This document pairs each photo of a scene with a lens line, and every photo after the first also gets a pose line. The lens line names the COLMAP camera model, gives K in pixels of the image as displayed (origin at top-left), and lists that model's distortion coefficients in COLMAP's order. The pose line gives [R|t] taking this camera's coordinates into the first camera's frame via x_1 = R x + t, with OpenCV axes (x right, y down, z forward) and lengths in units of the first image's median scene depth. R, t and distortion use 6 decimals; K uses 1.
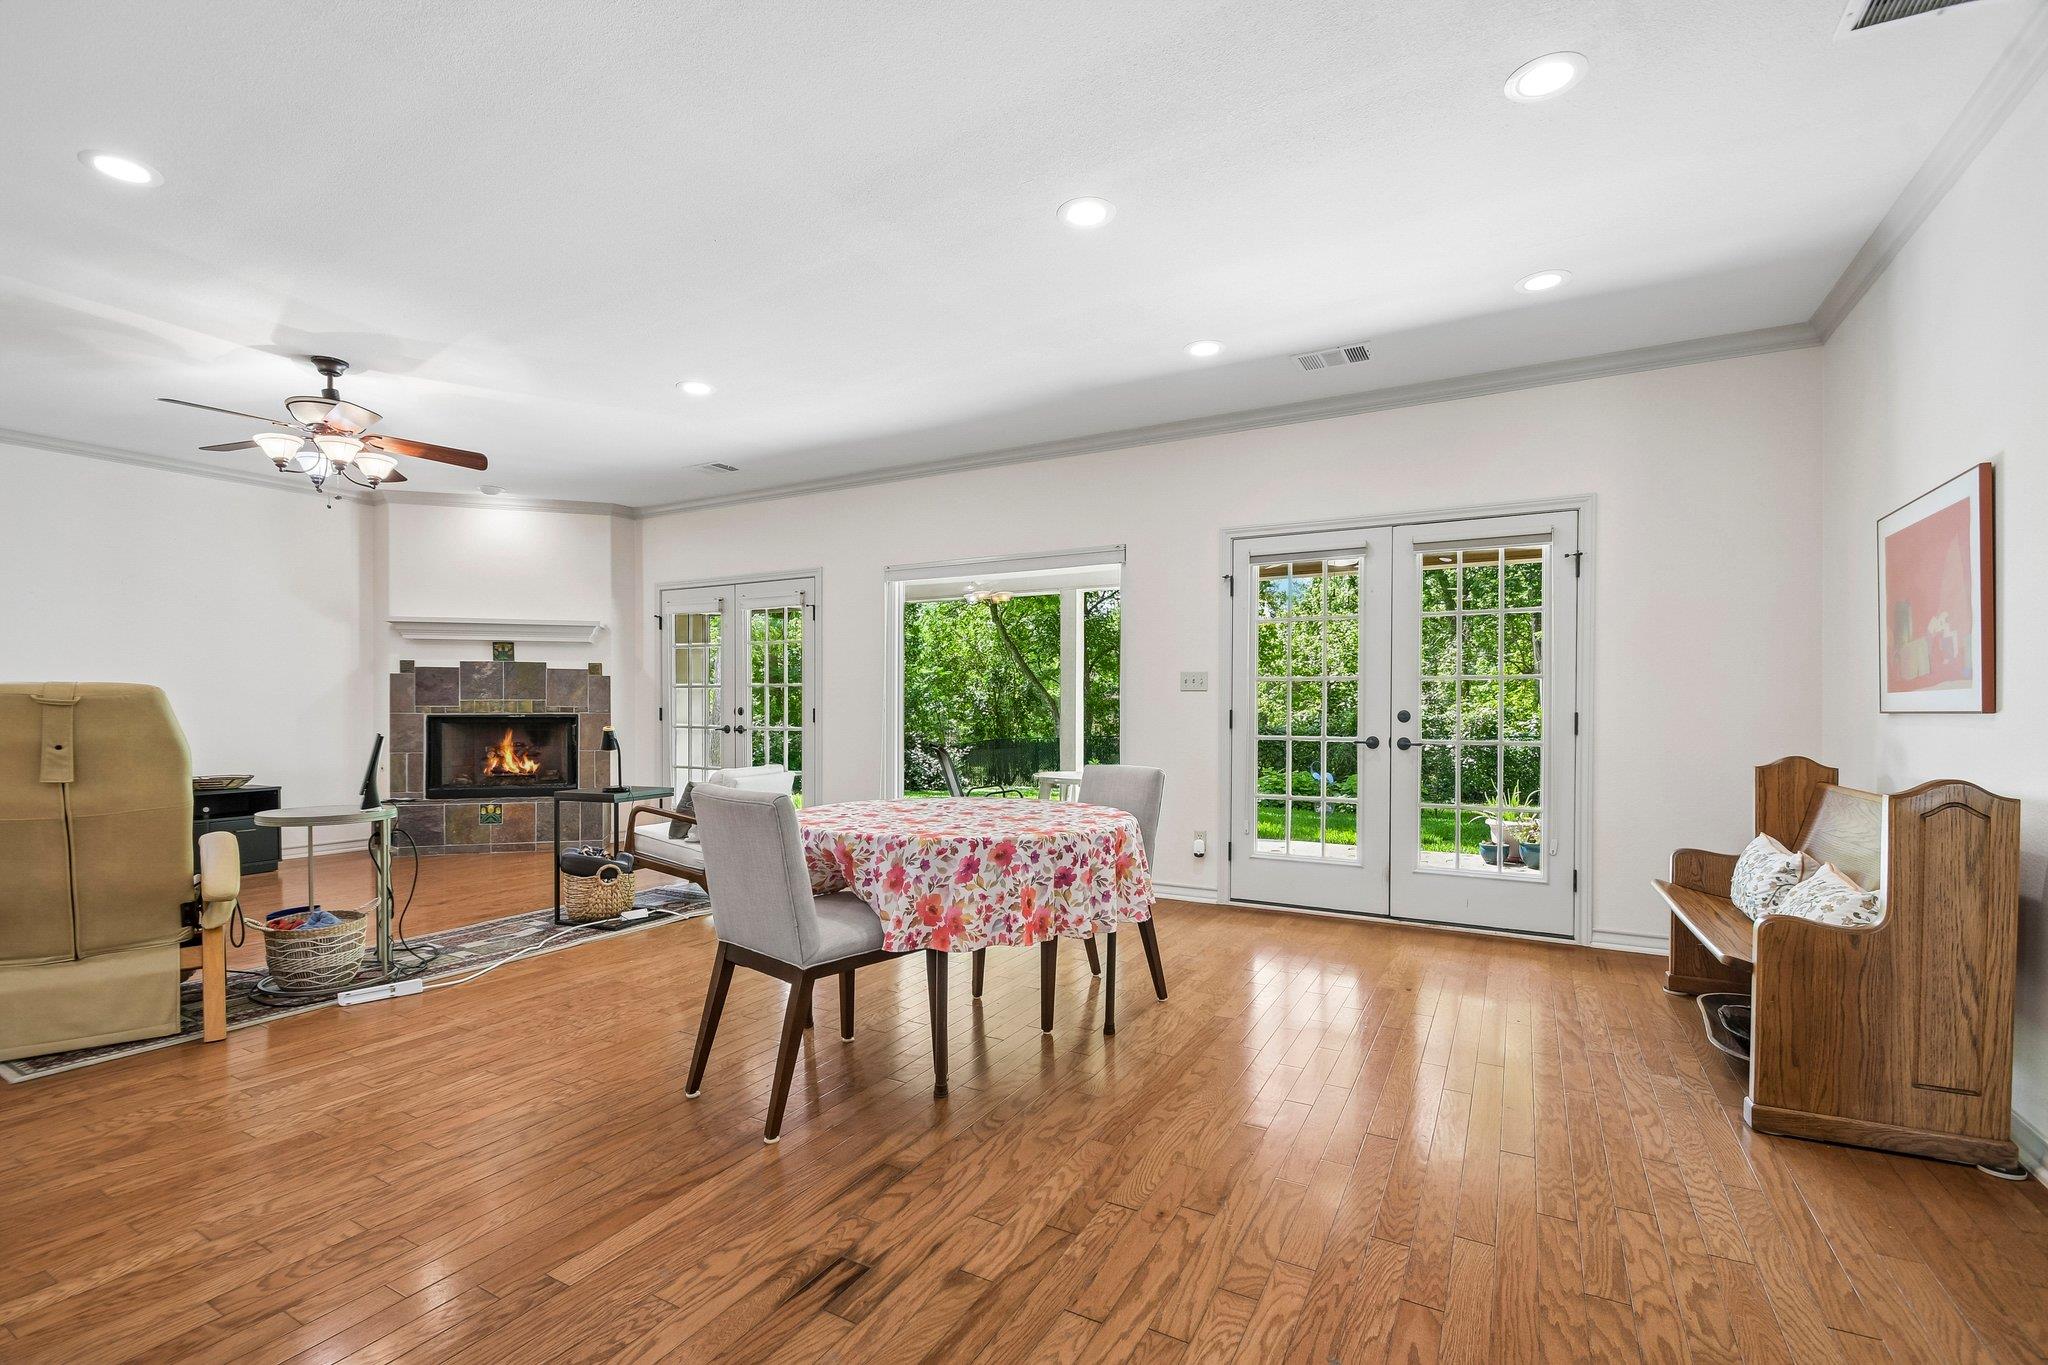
lens RADIAL K [[901.9, 0, 1017.8], [0, 901.9, 717.5], [0, 0, 1]] dist [0.013059, -0.014793]
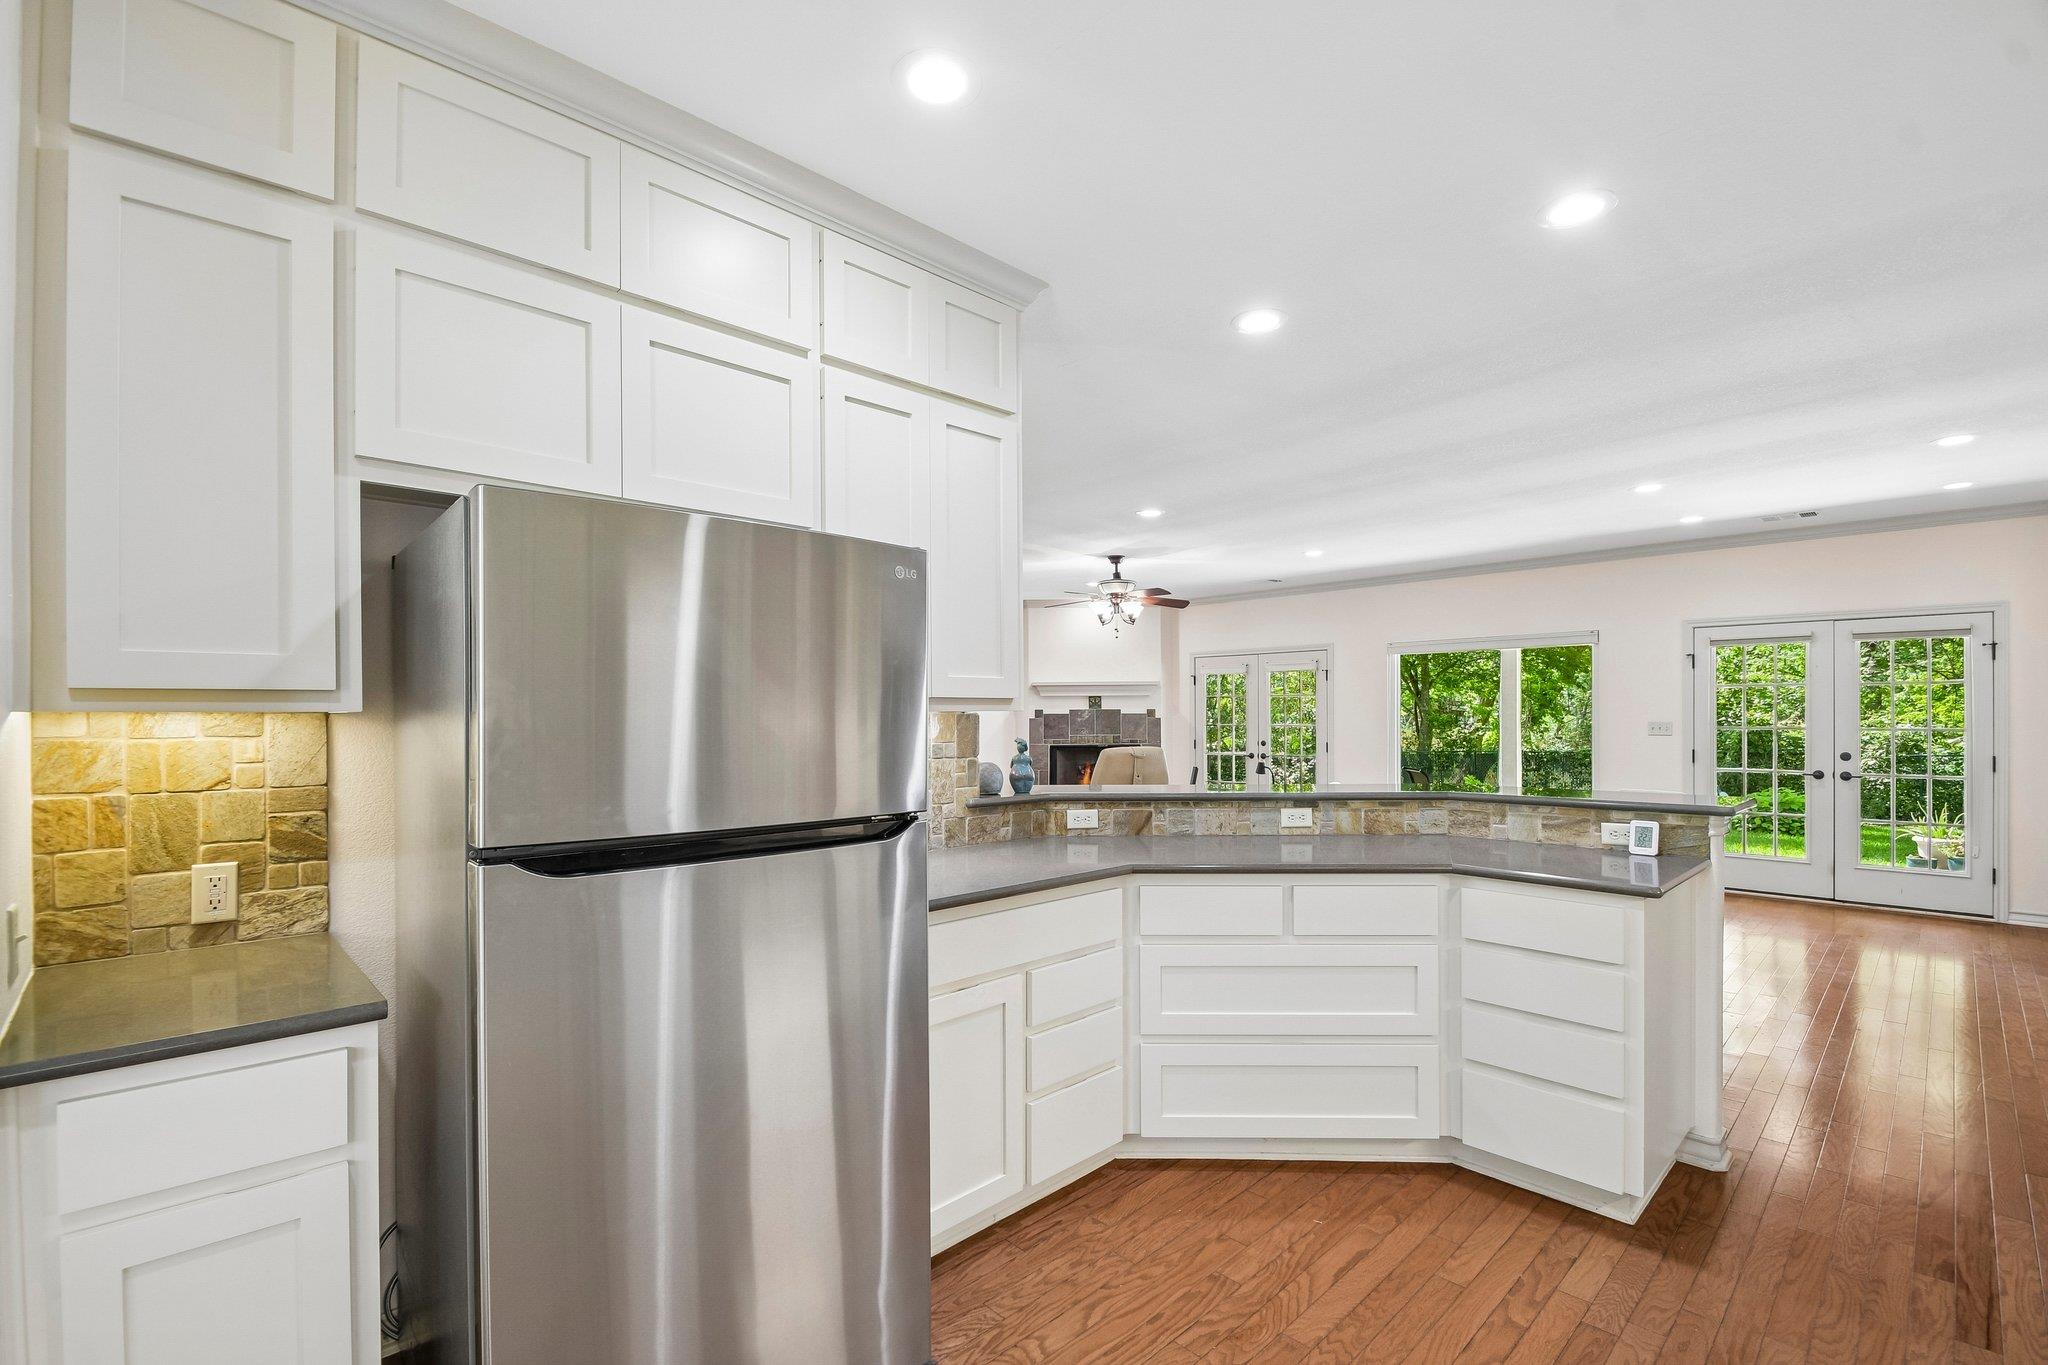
lens RADIAL K [[901.9, 0, 1017.8], [0, 901.9, 717.5], [0, 0, 1]] dist [0.013059, -0.014793]
pose [[0.956350, -0.005899, -0.292164, -0.378575], [0.003154, 0.999946, -0.009864, -0.050407], [0.292206, 0.008511, 0.956317, -0.690426]]
